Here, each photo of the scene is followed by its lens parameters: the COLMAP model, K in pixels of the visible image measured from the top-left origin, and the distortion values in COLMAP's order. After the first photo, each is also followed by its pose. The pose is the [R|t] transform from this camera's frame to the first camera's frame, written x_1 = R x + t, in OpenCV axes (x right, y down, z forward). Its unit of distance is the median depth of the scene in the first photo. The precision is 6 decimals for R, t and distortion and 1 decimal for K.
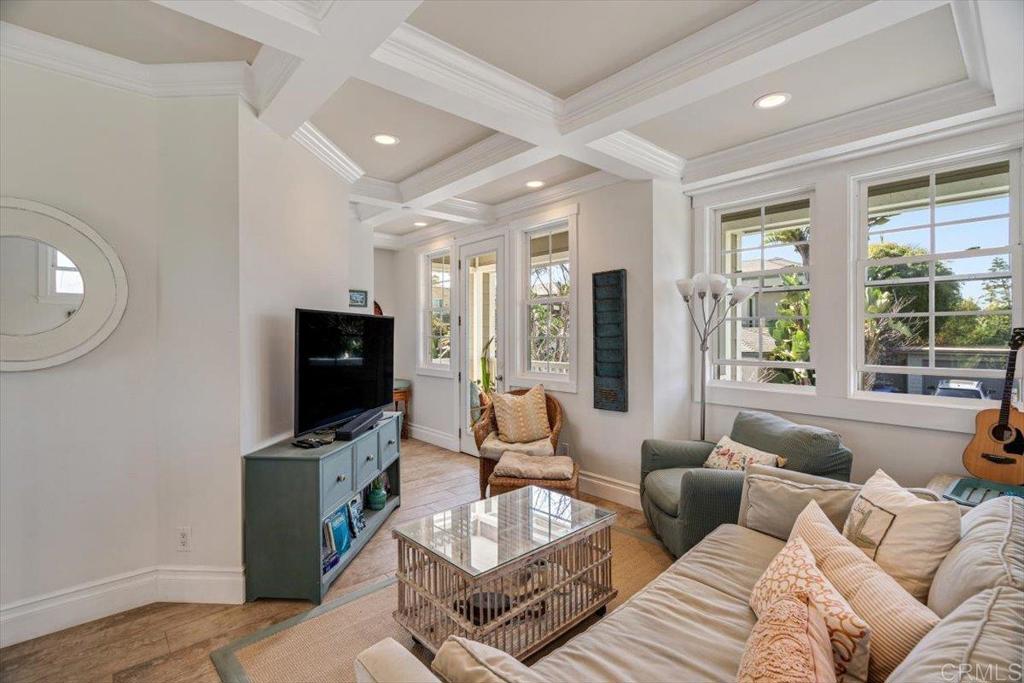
lens RADIAL K [[468.4, 0, 516.6], [0, 468.4, 341.0], [0, 0, 1]] dist [0.001569, 0.000203]
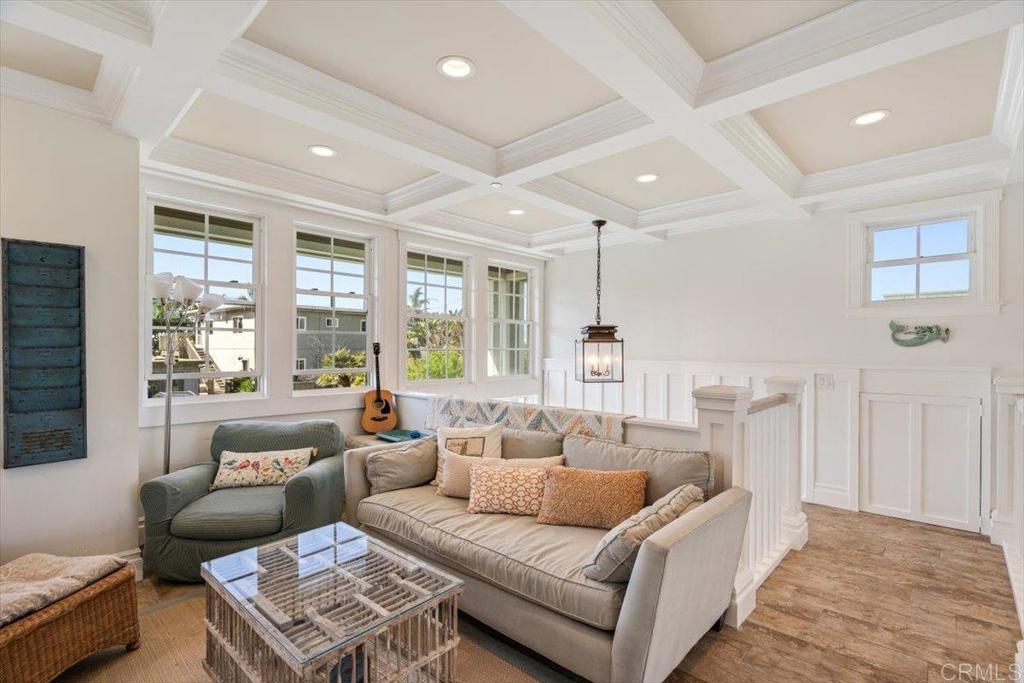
lens RADIAL K [[468.4, 0, 516.7], [0, 468.4, 344.7], [0, 0, 1]] dist [0.001569, 0.000203]
pose [[-0.080835, 0.014474, 0.996622, -0.586613], [0.019569, 0.999725, -0.012932, 0.011193], [-0.996535, 0.018458, -0.081096, 0.516782]]
